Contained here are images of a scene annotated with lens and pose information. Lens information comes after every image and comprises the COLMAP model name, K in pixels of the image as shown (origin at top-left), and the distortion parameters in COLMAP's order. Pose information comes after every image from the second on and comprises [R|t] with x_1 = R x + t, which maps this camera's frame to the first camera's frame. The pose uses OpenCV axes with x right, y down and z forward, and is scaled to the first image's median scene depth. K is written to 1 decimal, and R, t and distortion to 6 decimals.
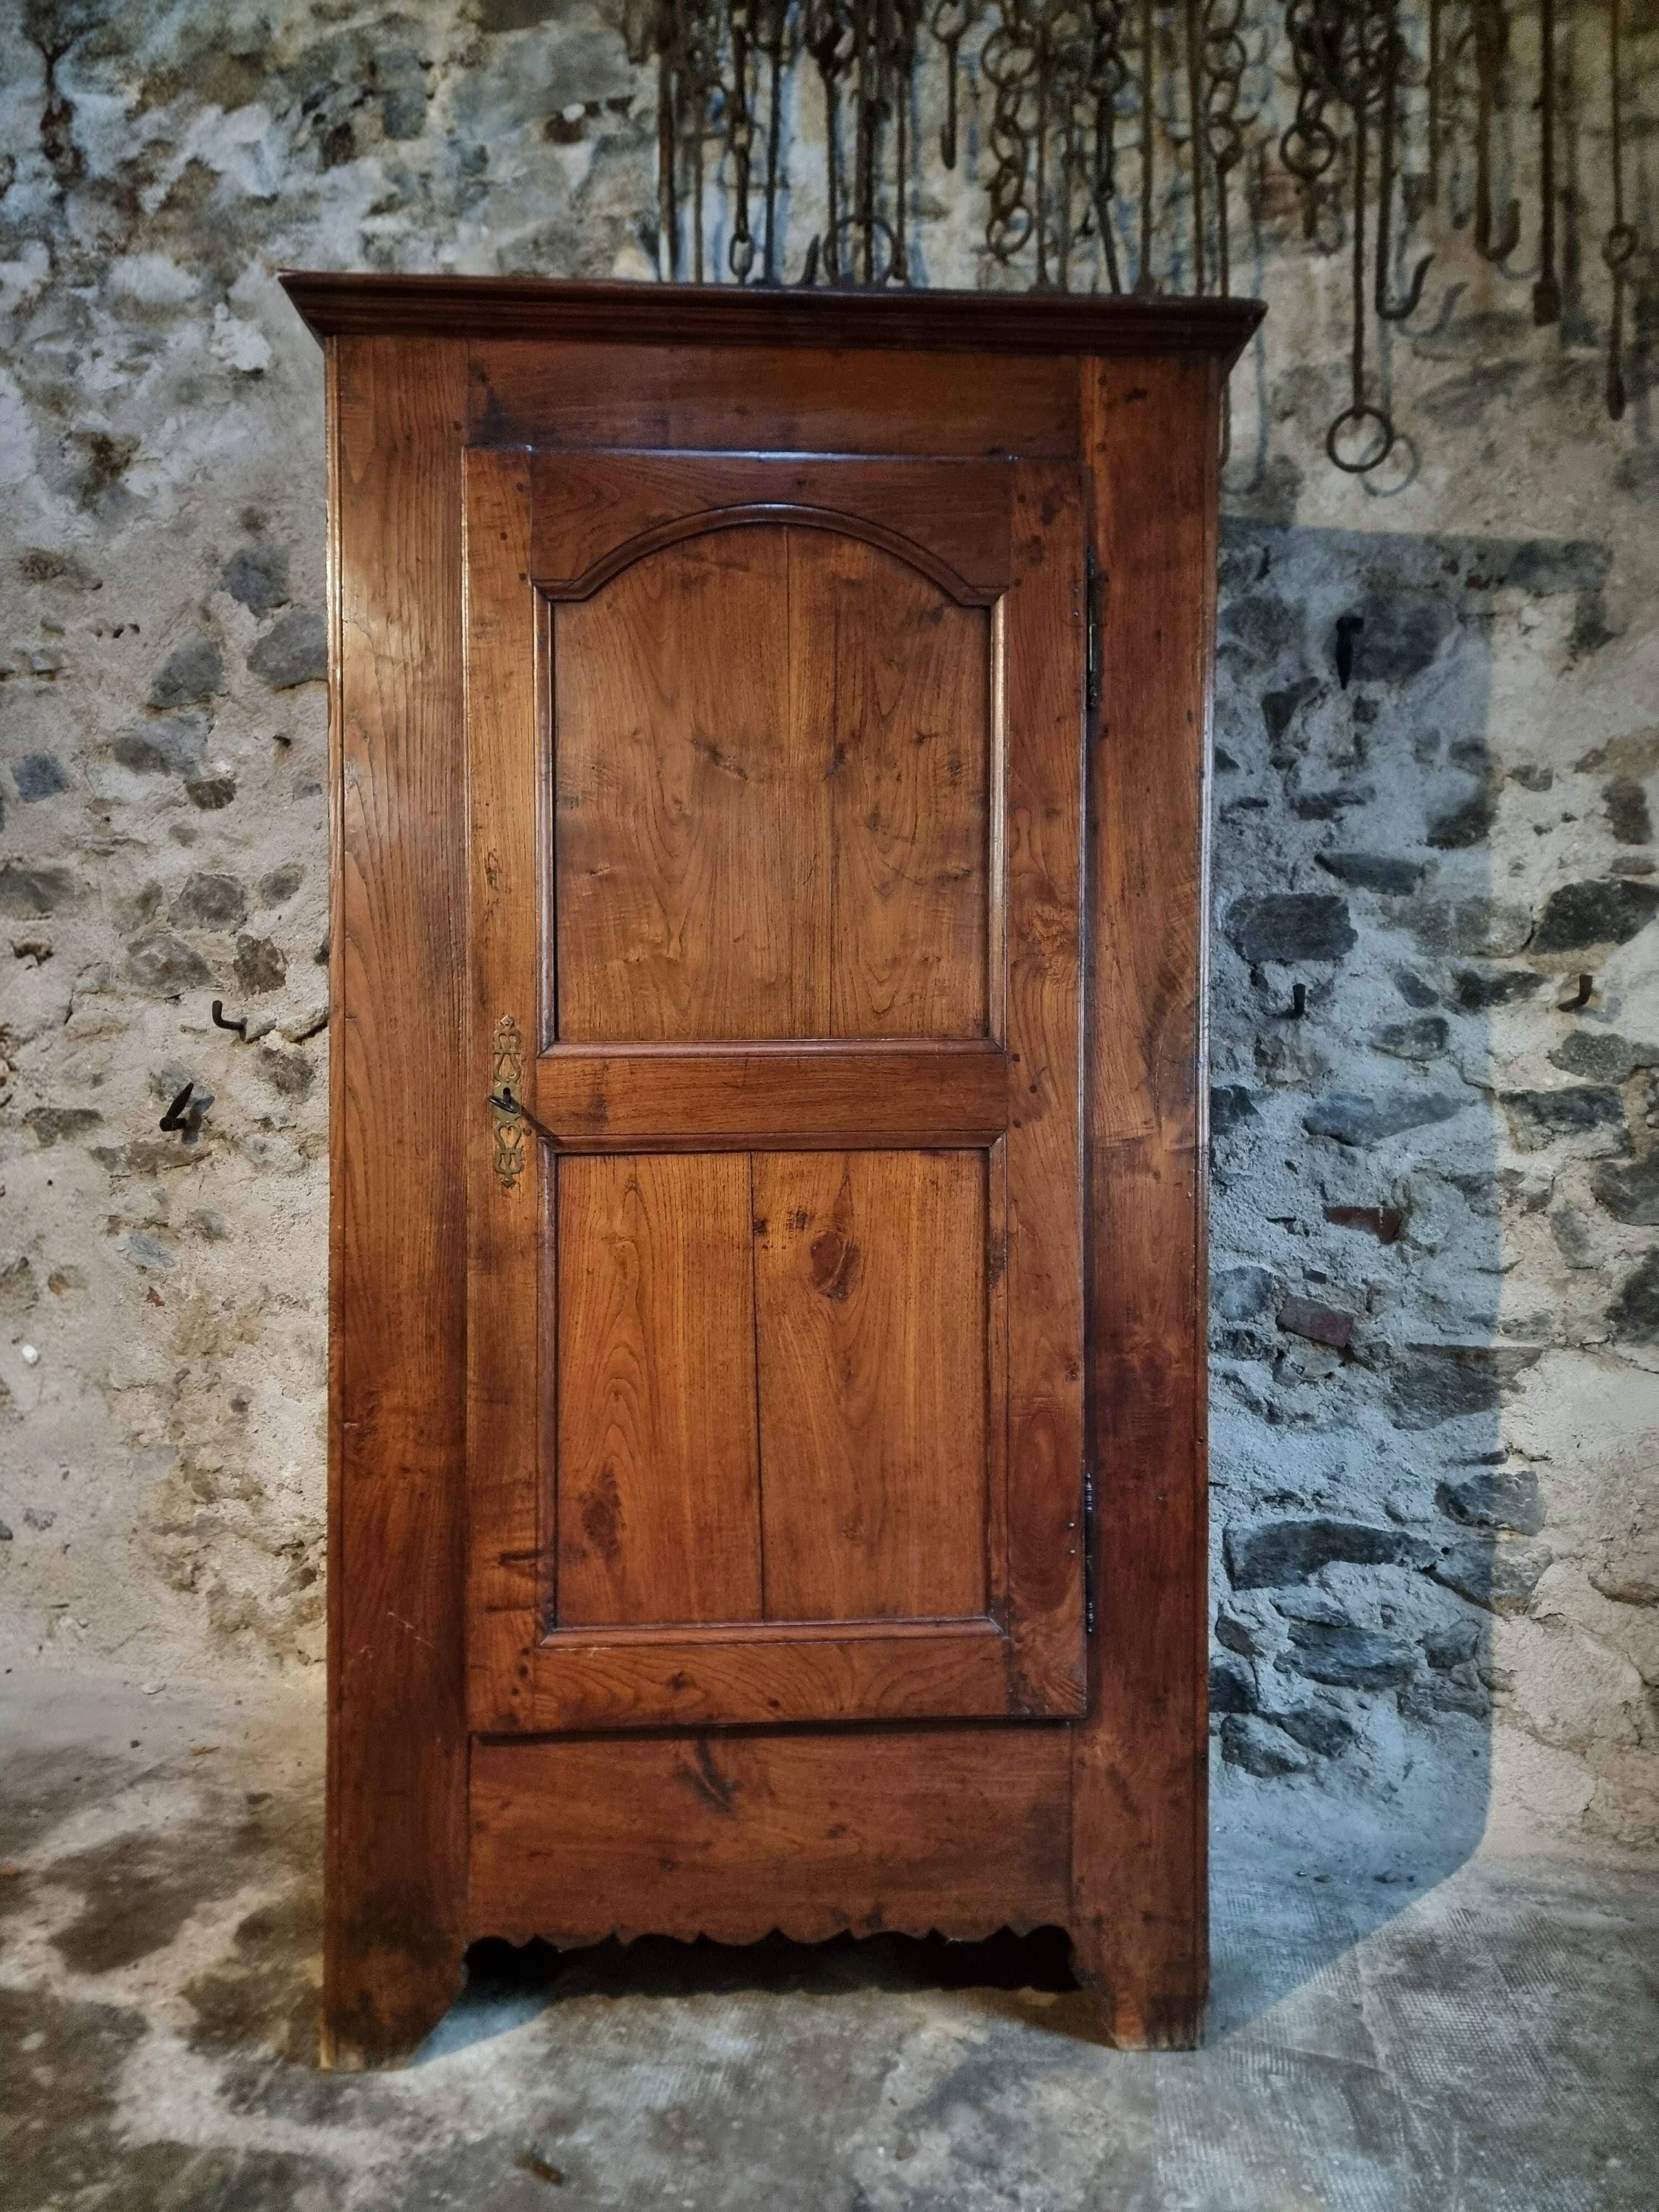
lens RADIAL K [[1539.2, 0, 813.6], [0, 1539.2, 1113.8], [0, 0, 1]] dist [0.075635, -0.065141]
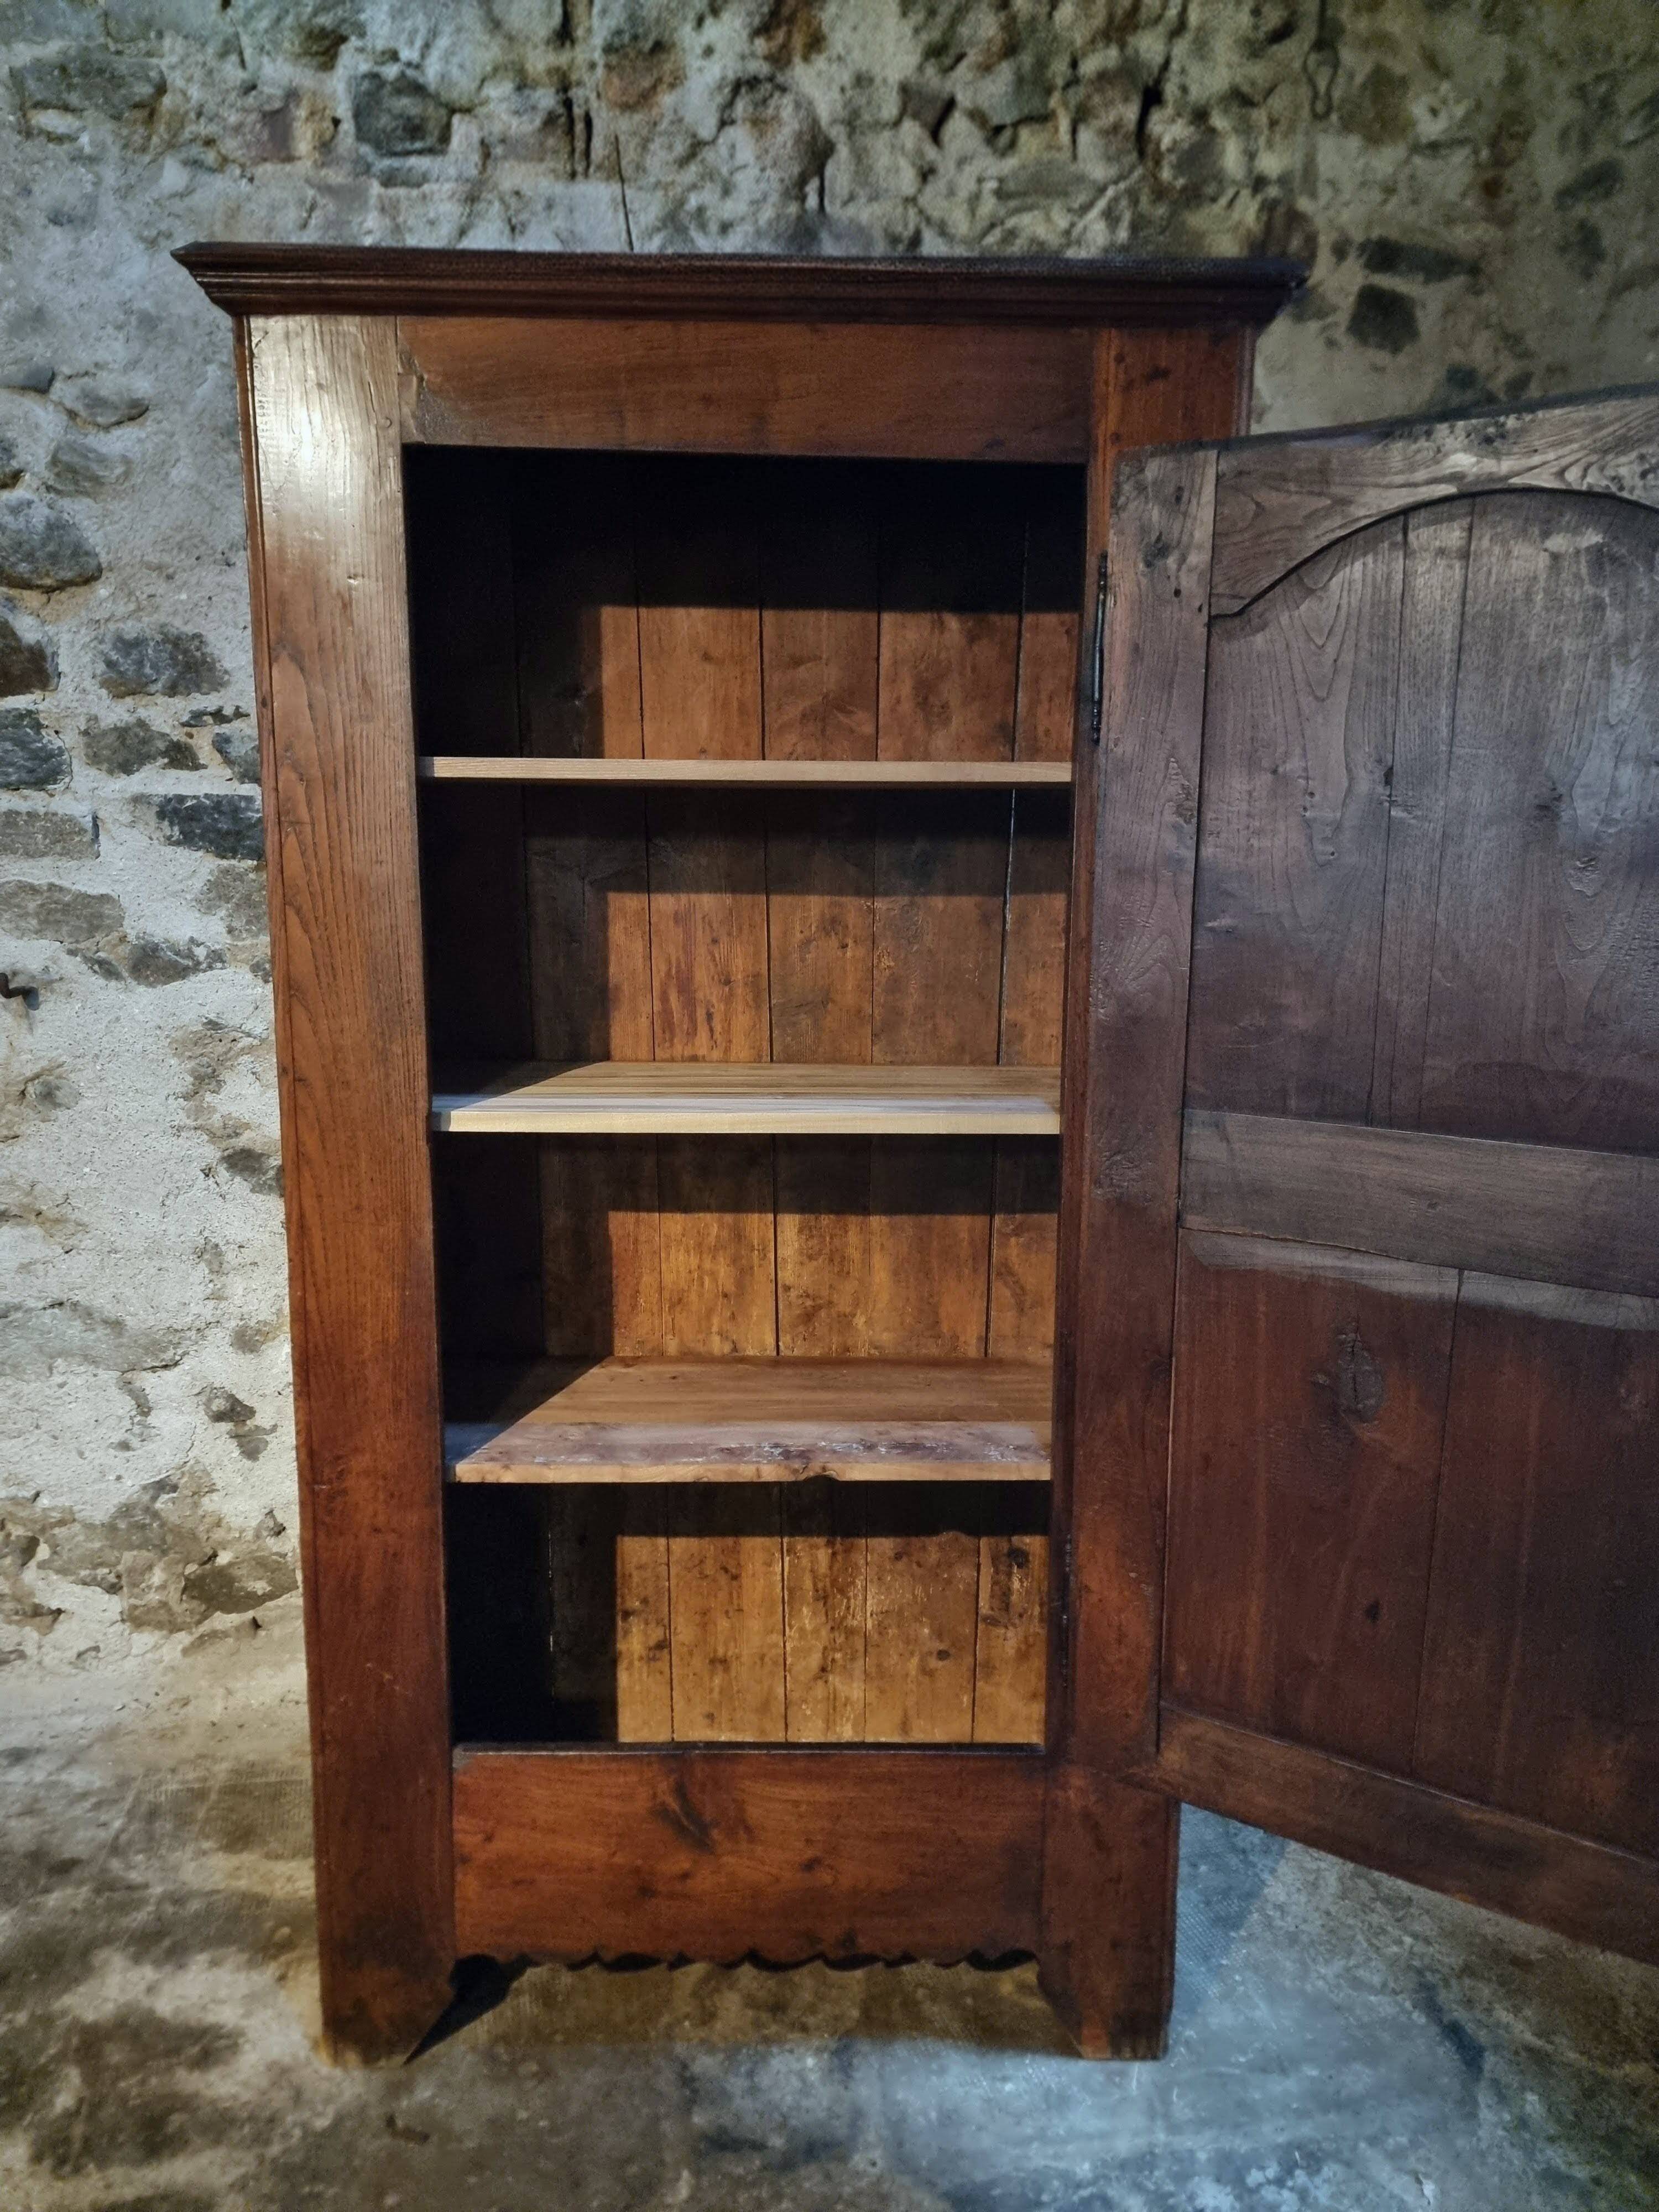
lens RADIAL K [[1539.2, 0, 815.8], [0, 1539.2, 1098.2], [0, 0, 1]] dist [0.075635, -0.065141]
pose [[0.927426, -0.077171, 0.365959, -0.171332], [0.020222, 0.987397, 0.156969, -0.145522], [-0.373460, -0.138177, 0.917298, -0.012394]]
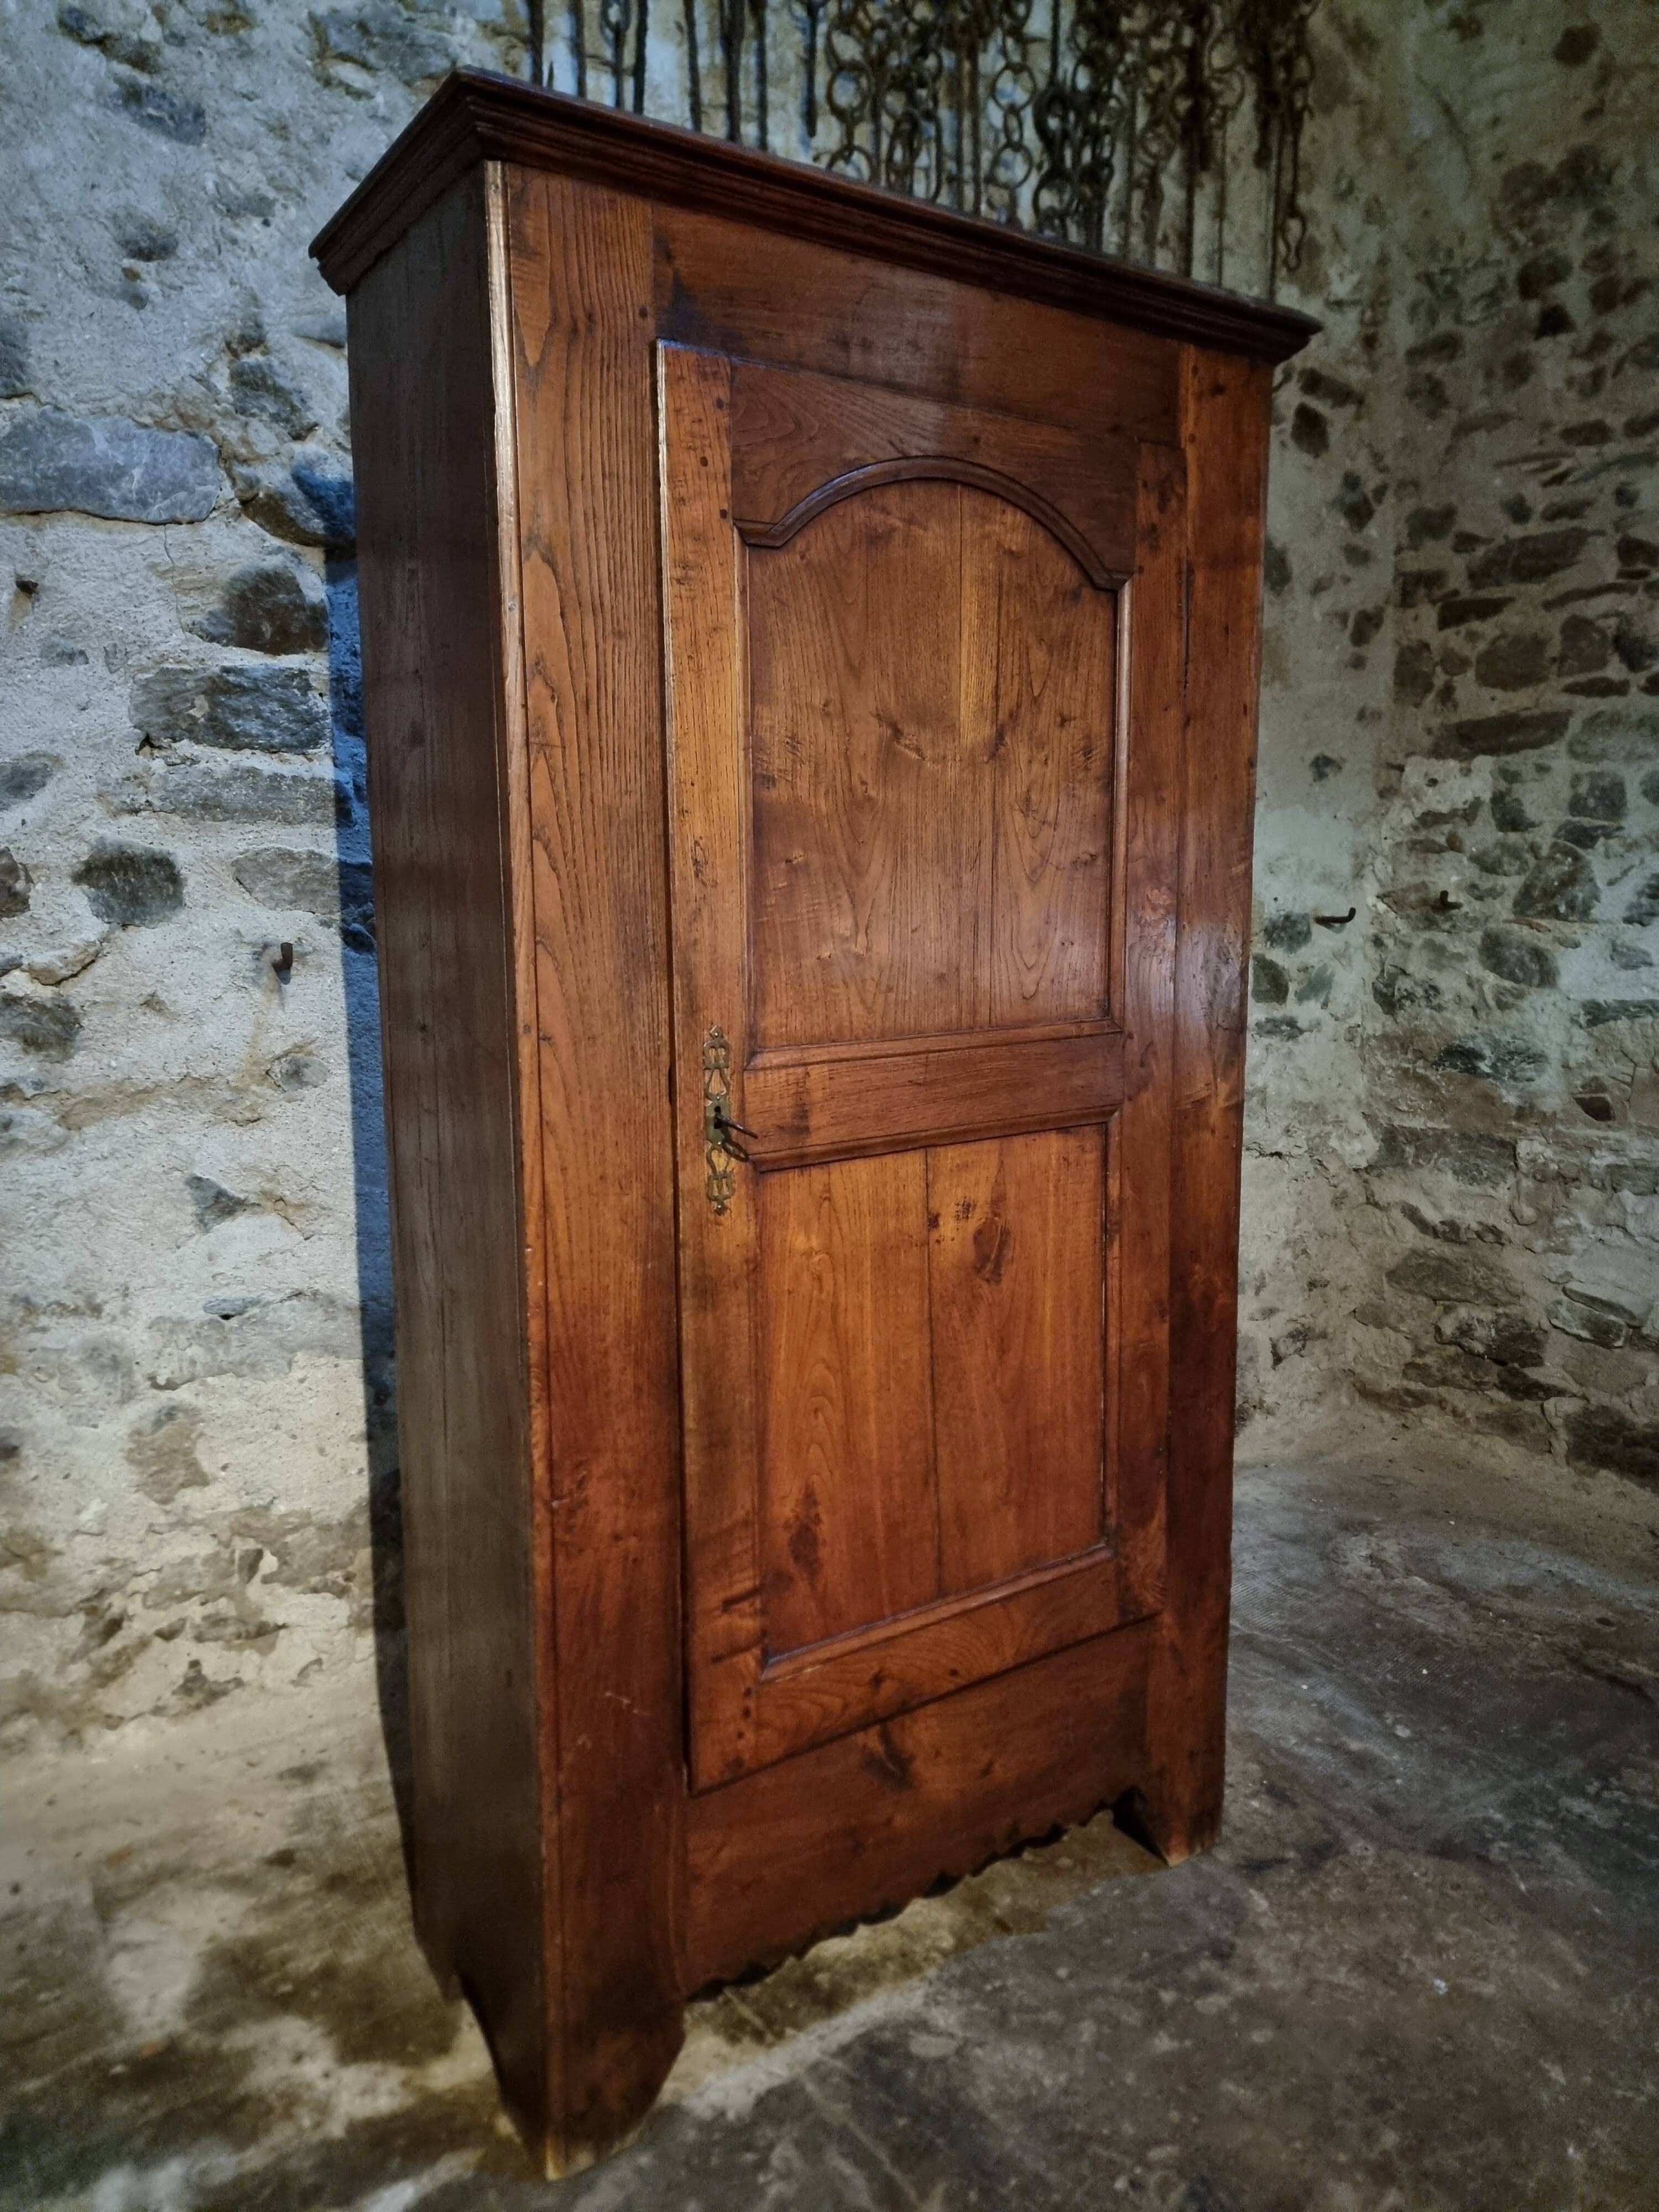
lens RADIAL K [[1539.2, 0, 820.6], [0, 1539.2, 1102.1], [0, 0, 1]] dist [0.075635, -0.065141]
pose [[0.697520, -0.112904, 0.707614, -0.745848], [0.019420, 0.990125, 0.138838, -0.106326], [-0.716302, -0.083101, 0.692825, 0.211420]]
